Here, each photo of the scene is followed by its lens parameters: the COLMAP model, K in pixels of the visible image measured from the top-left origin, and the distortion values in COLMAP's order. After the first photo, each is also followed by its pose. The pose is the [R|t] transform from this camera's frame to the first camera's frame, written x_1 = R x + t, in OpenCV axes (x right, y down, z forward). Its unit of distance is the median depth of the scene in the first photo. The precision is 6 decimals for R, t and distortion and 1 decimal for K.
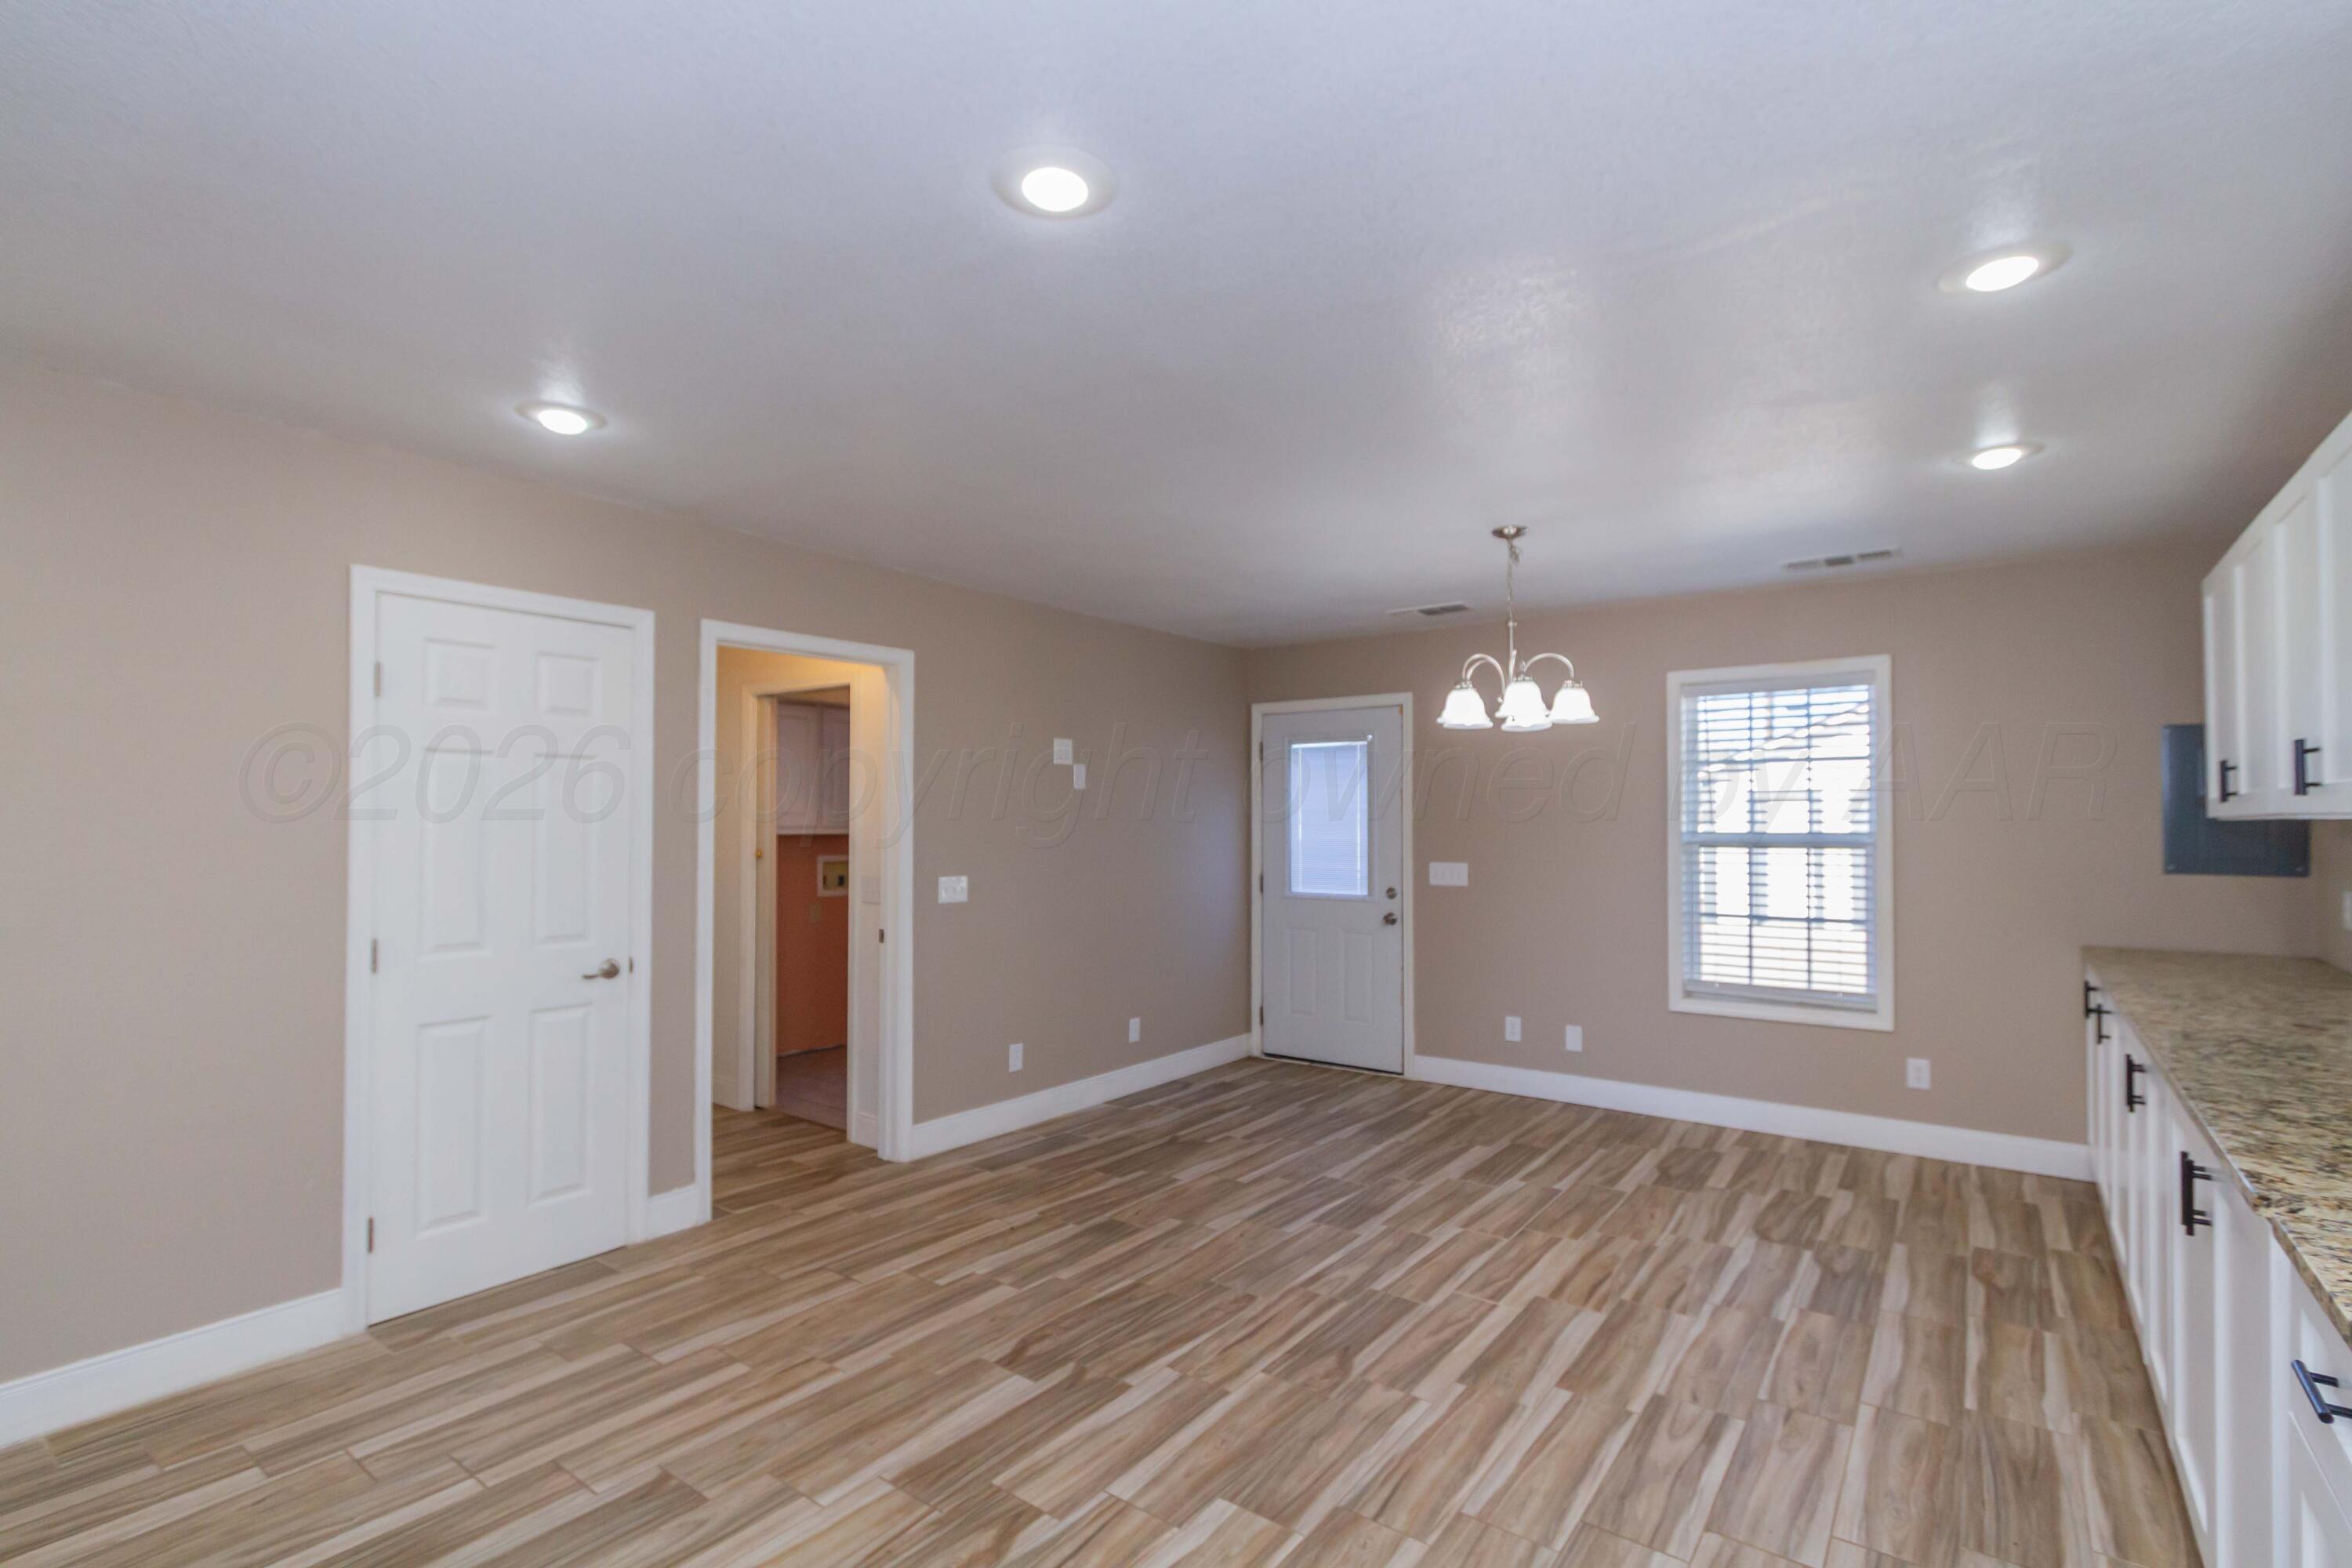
lens RADIAL K [[1099.1, 0, 1175.6], [0, 1099.1, 811.5], [0, 0, 1]] dist [0.002173, -0.000525]
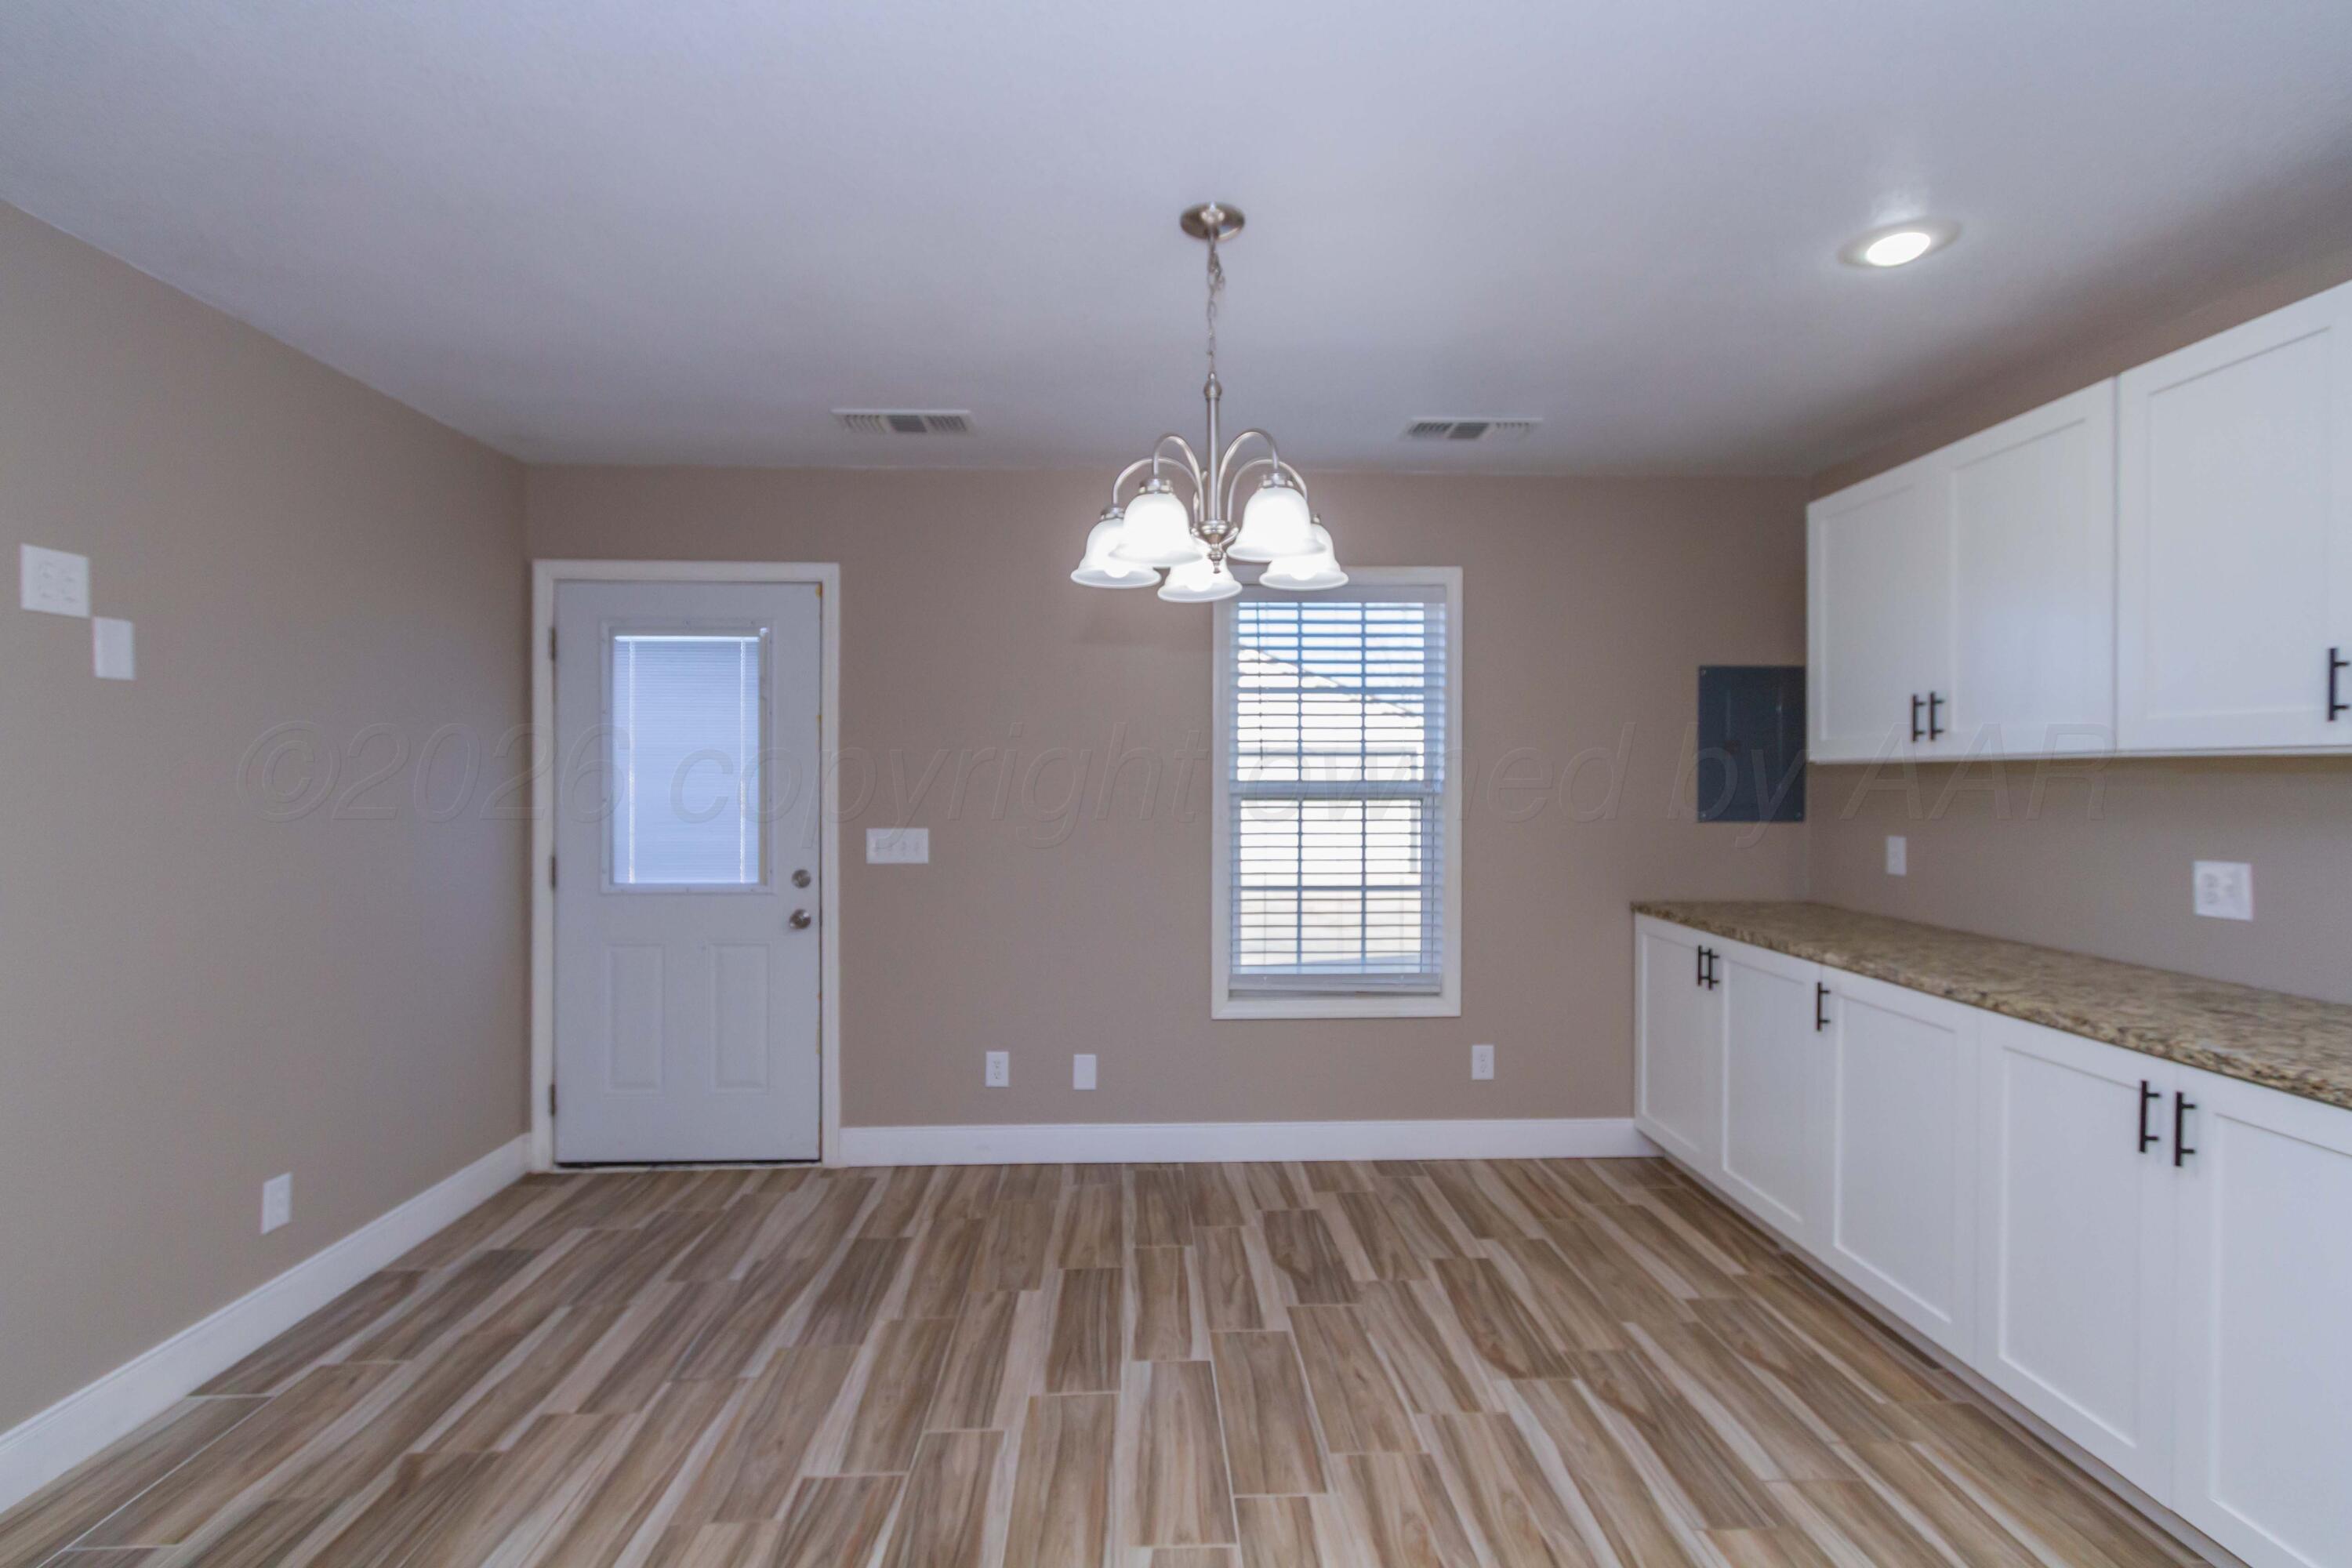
lens RADIAL K [[1091.5, 0, 1183.1], [0, 1091.5, 779.8], [0, 0, 1]] dist [0.002909, -0.000808]
pose [[0.775822, 0.000482, 0.630952, -0.036628], [-0.007126, 0.999943, 0.007999, 0.012851], [-0.630912, -0.010702, 0.775781, 0.452019]]
